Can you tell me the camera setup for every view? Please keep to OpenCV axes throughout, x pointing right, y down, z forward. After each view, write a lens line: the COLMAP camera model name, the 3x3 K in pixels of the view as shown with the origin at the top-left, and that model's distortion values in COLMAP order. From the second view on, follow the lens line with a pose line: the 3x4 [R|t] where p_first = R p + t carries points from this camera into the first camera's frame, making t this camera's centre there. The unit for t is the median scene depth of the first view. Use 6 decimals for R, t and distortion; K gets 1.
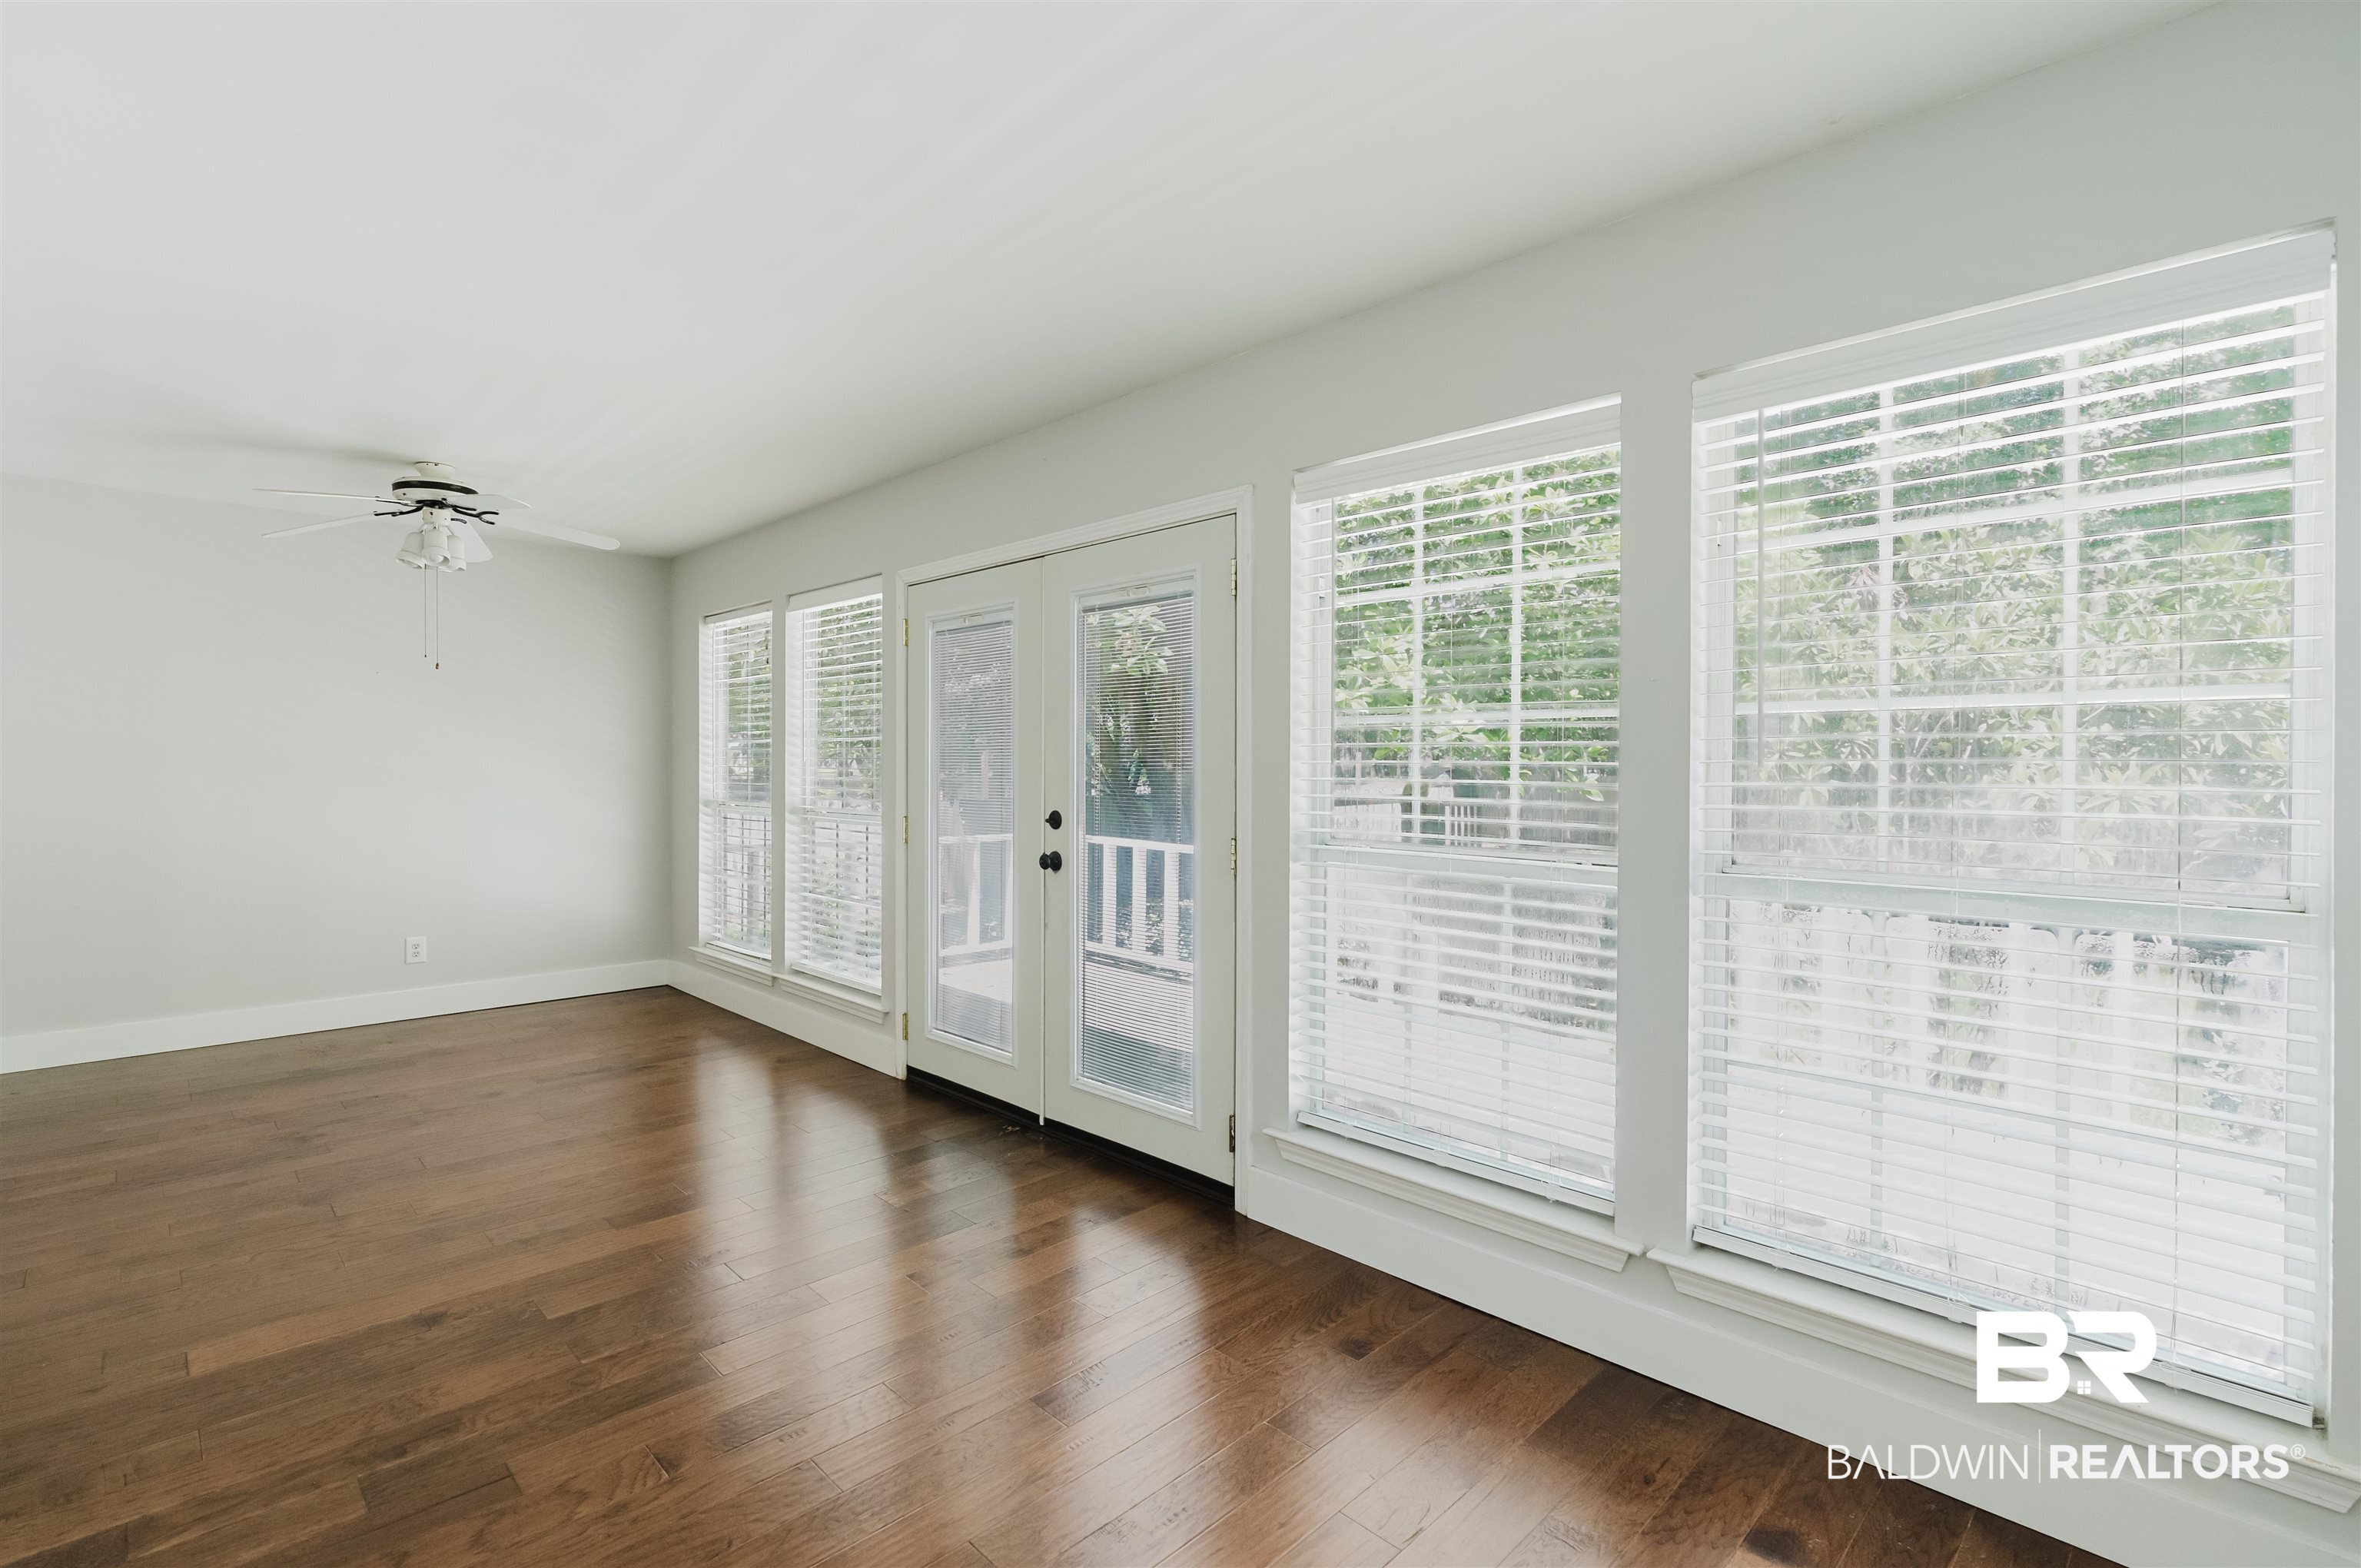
lens RADIAL K [[1087.9, 0, 1170.7], [0, 1087.9, 782.6], [0, 0, 1]] dist [-0.002253, 0.000551]
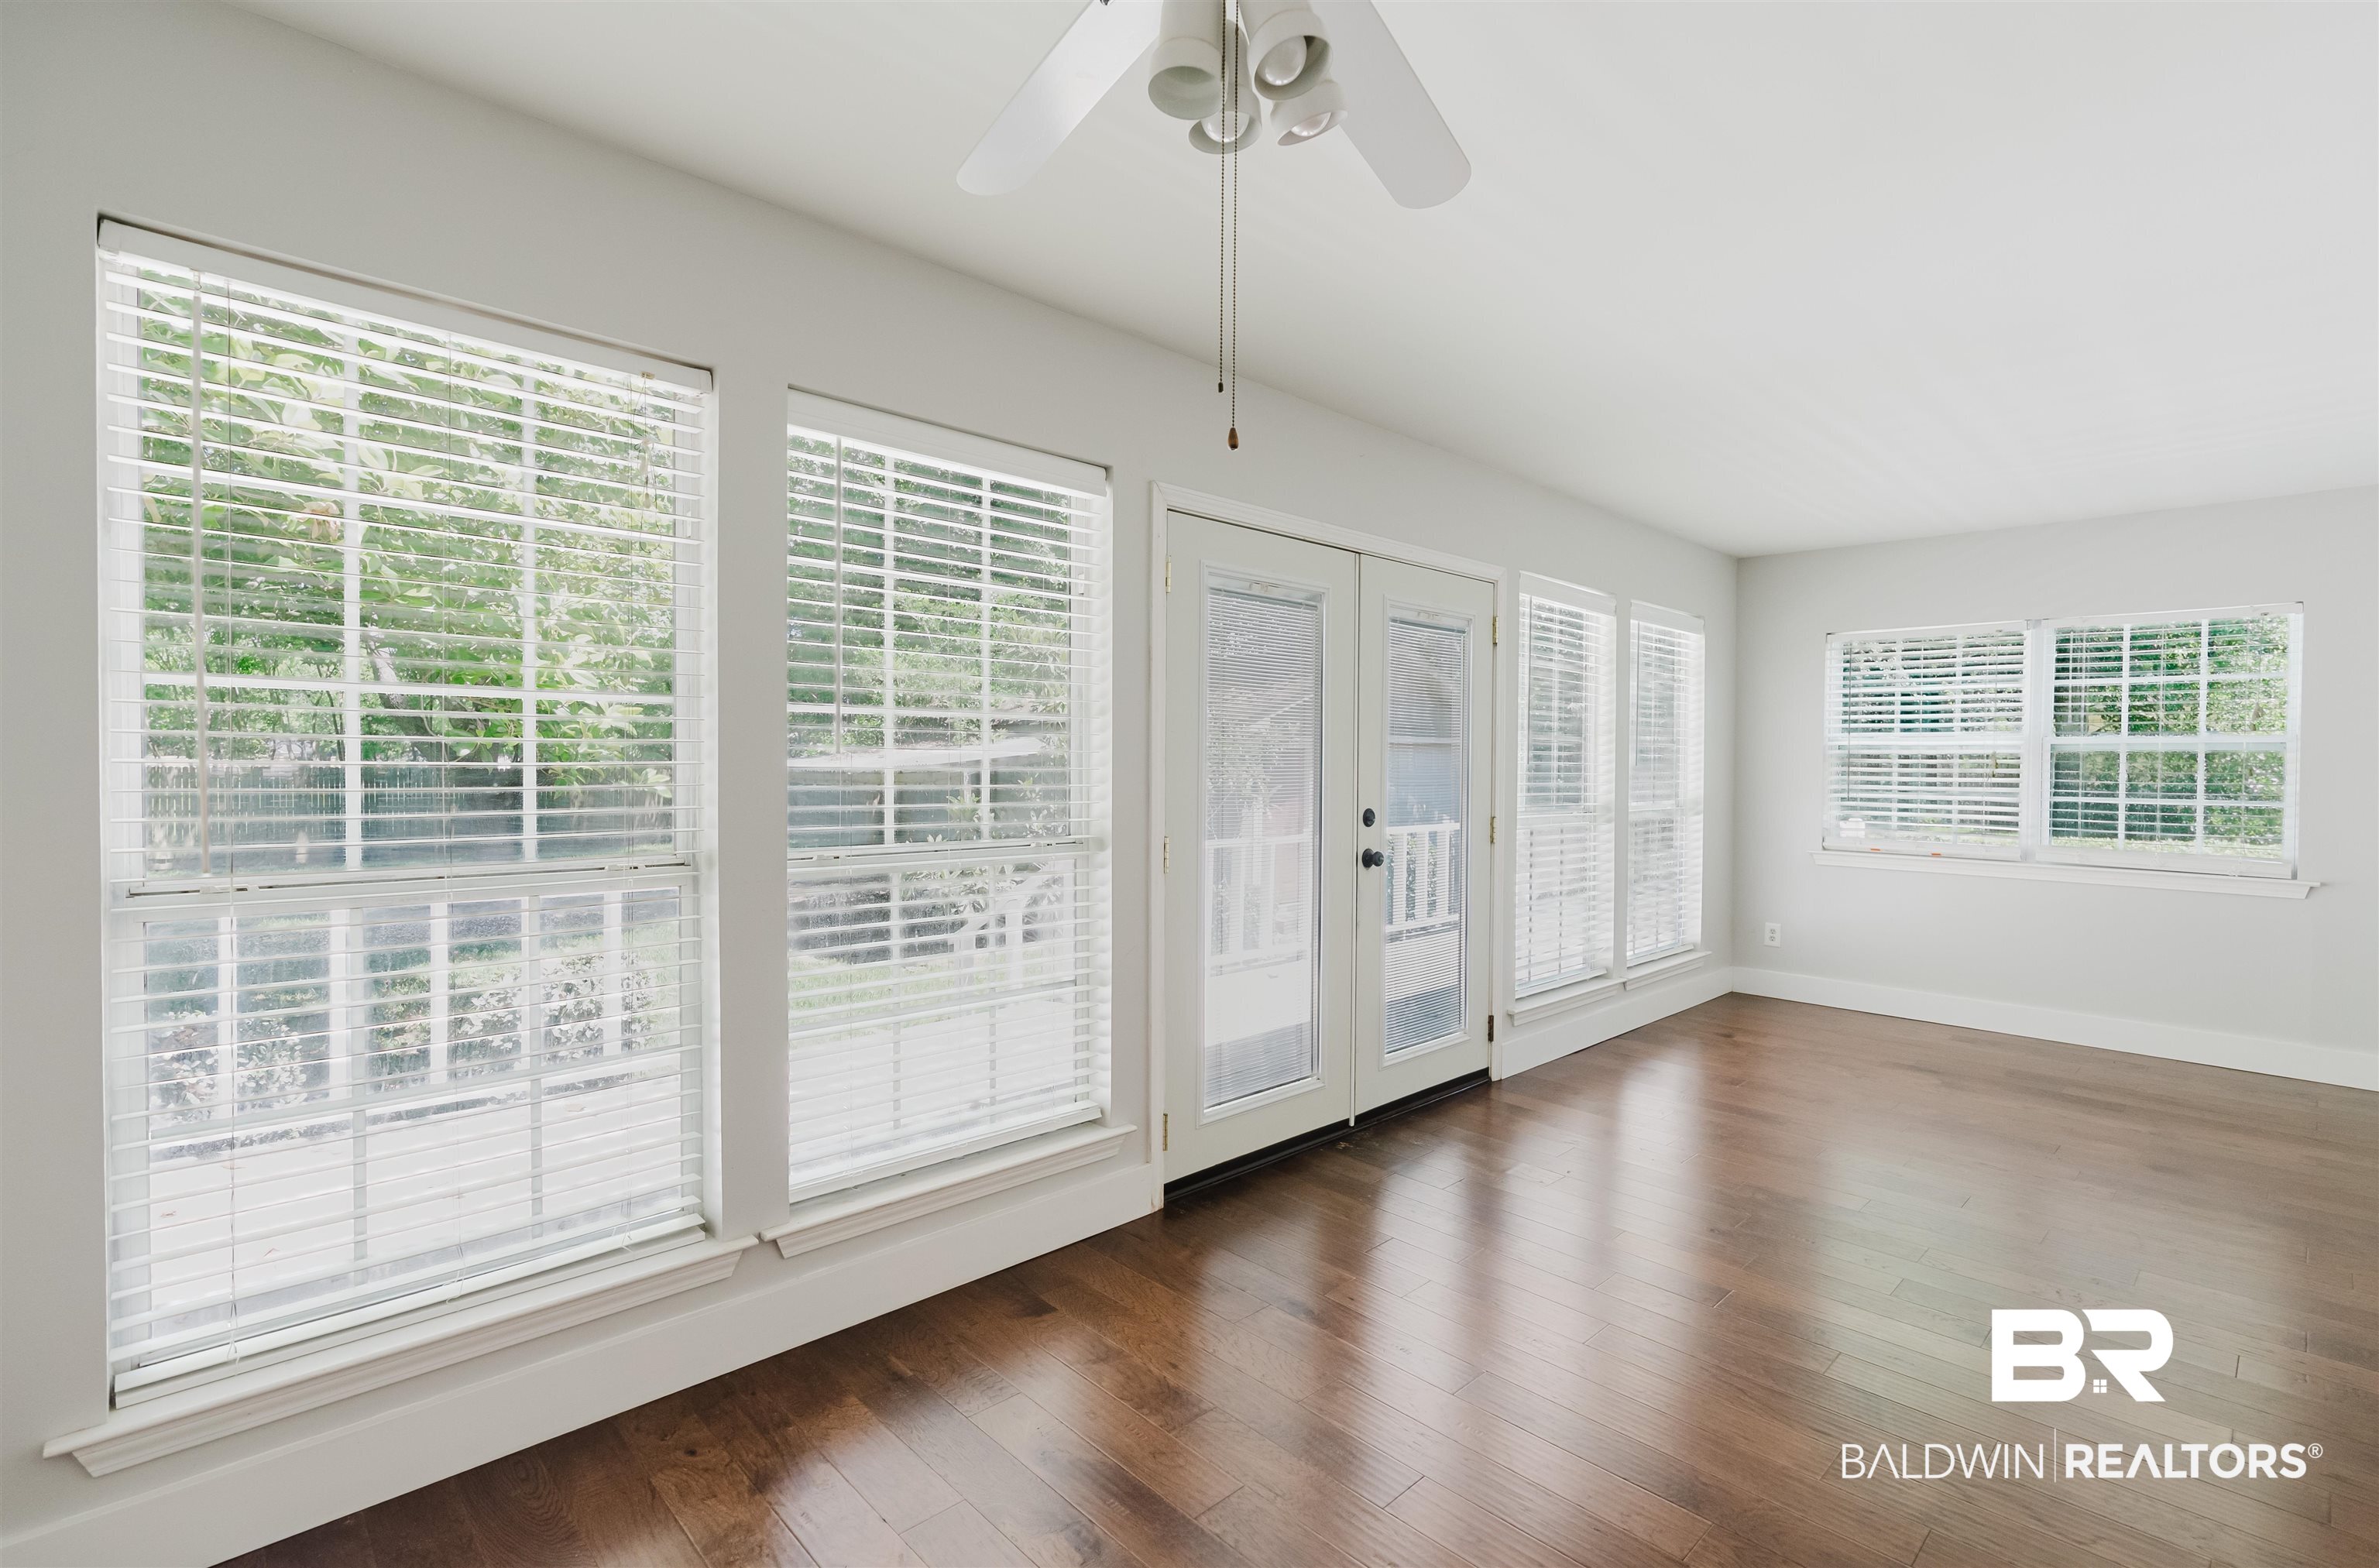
lens RADIAL K [[1093.3, 0, 1183.8], [0, 1093.3, 779.3], [0, 0, 1]] dist [-0.002475, 0.001108]
pose [[-0.004610, -0.015490, 0.999869, -1.106038], [0.007872, 0.999848, 0.015526, -0.016761], [-0.999958, 0.007943, -0.004488, 1.154840]]
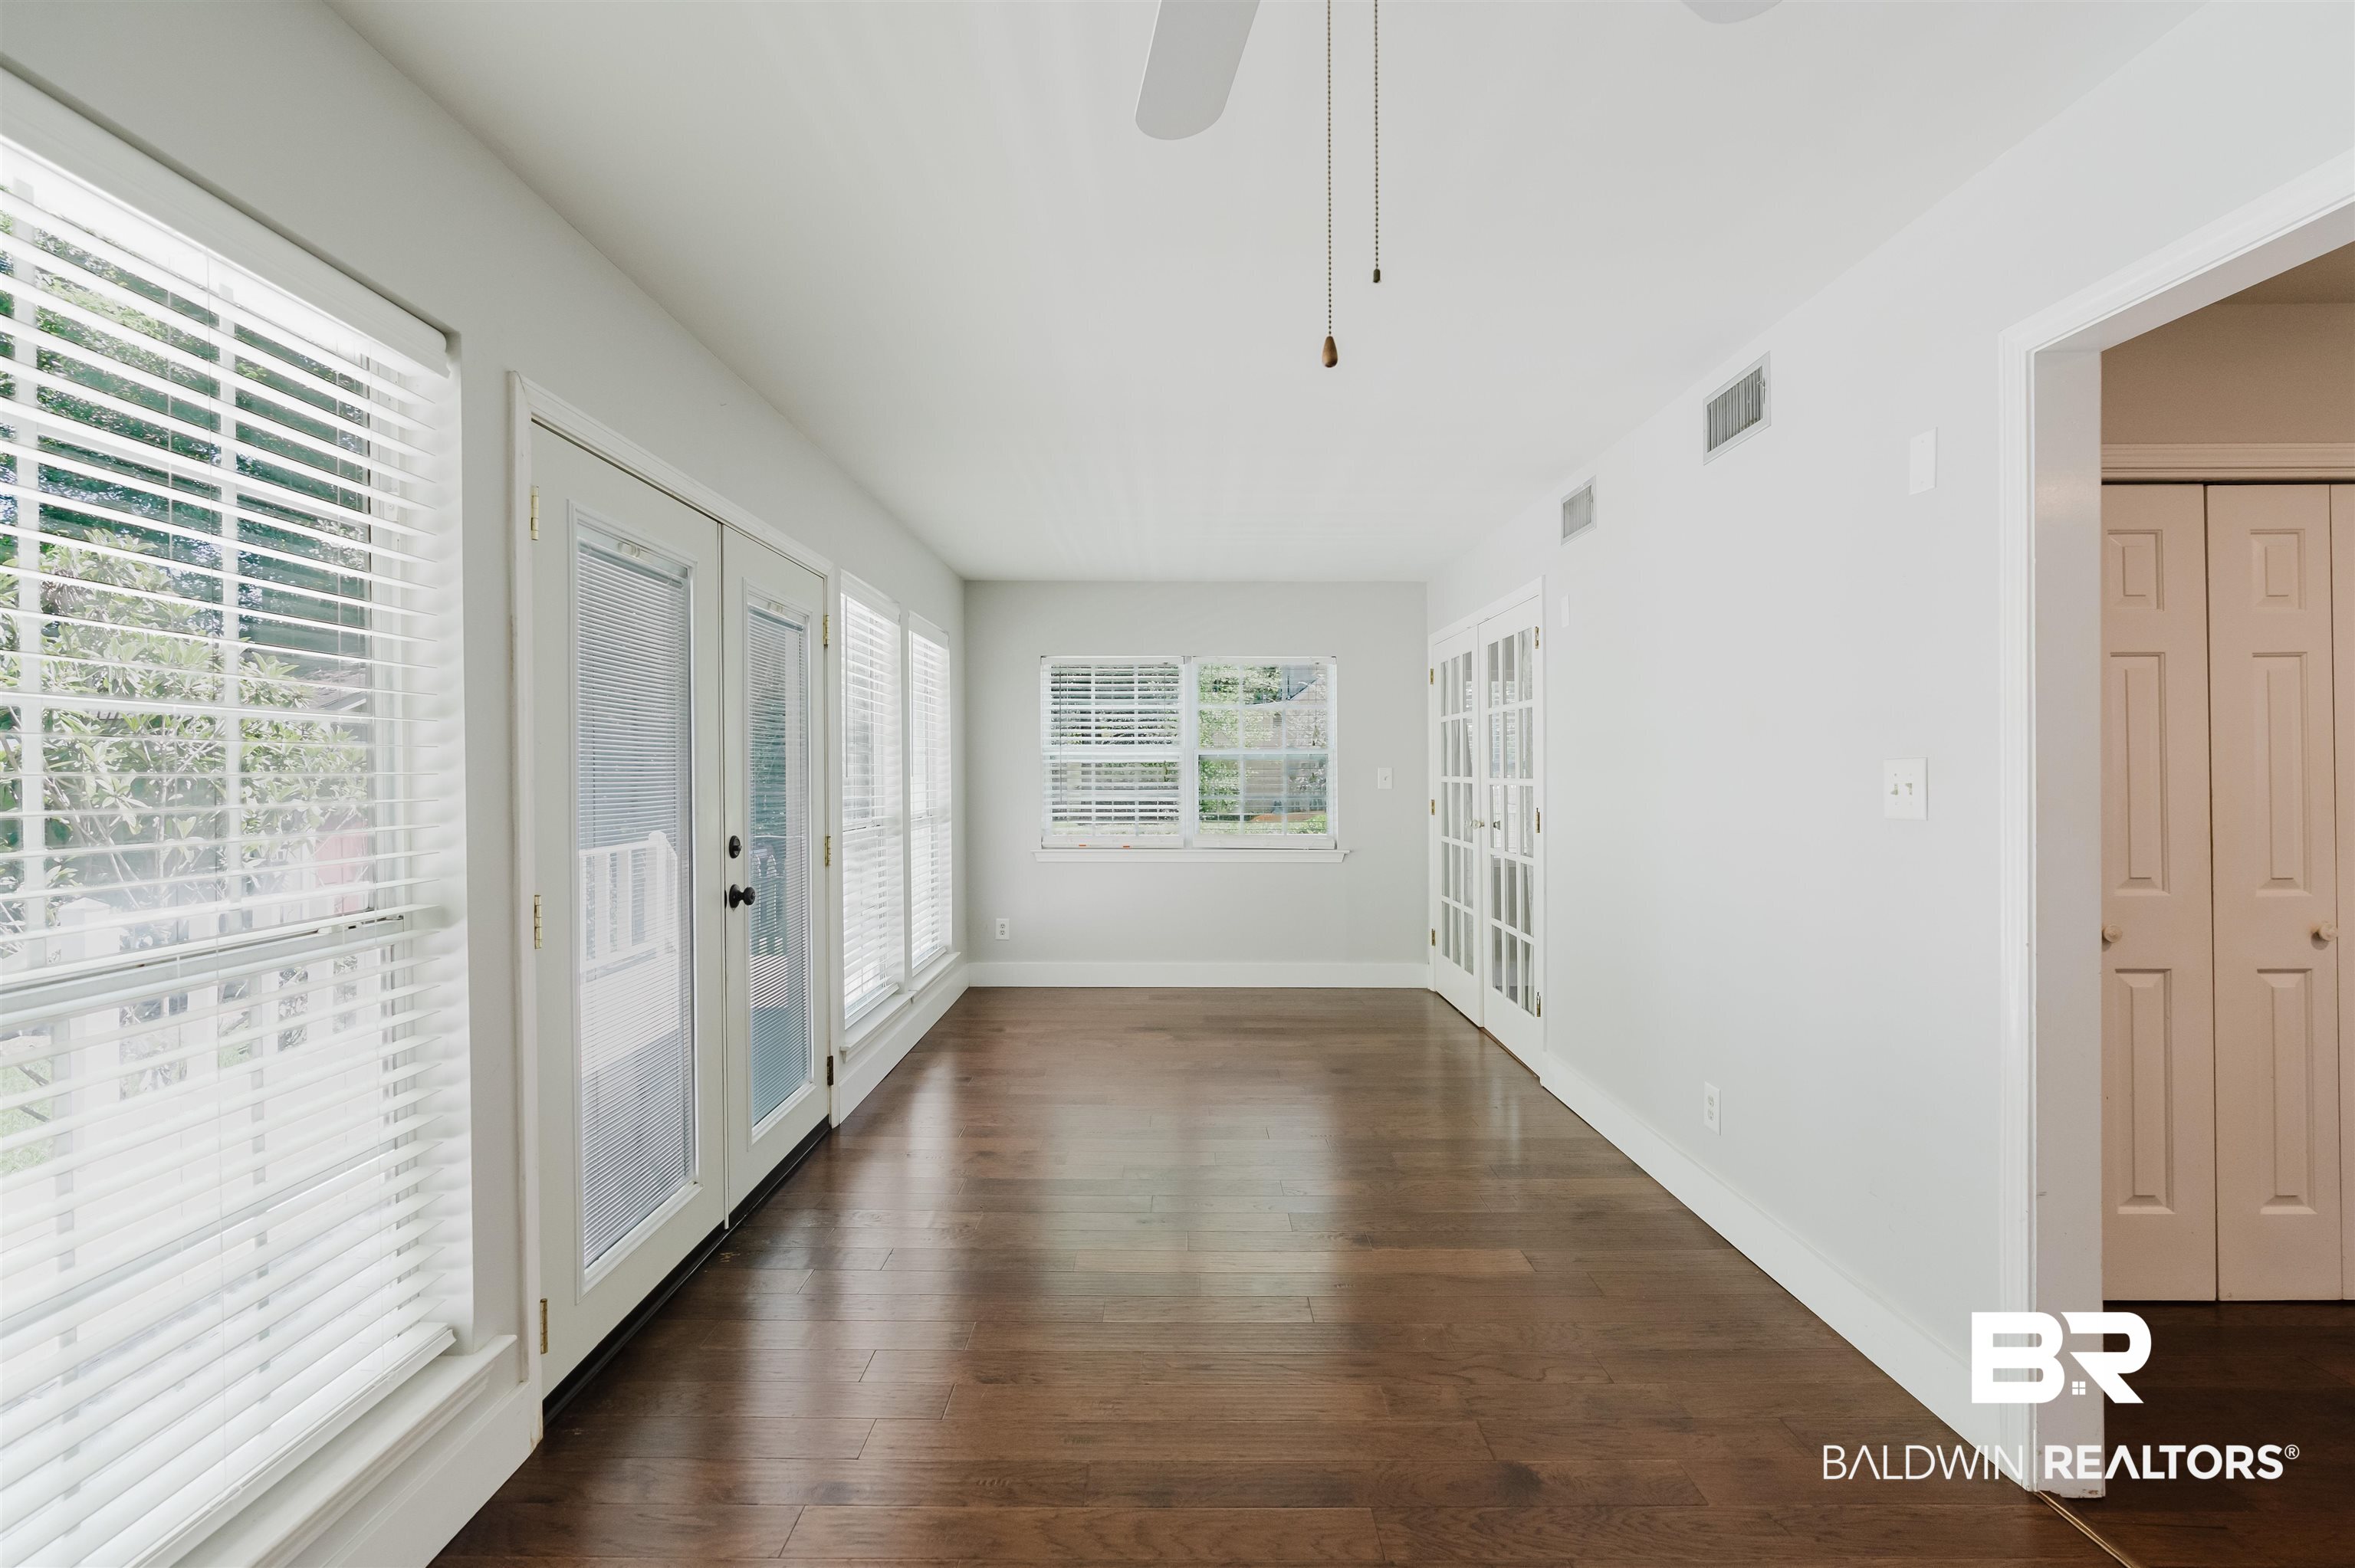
lens RADIAL K [[1083.1, 0, 1175.4], [0, 1083.1, 777.1], [0, 0, 1]] dist [0.000663, 0.000313]
pose [[-0.721756, -0.000991, 0.692147, -0.908441], [0.015689, 0.999719, 0.017792, -0.026576], [-0.691970, 0.023701, -0.721537, 1.338826]]
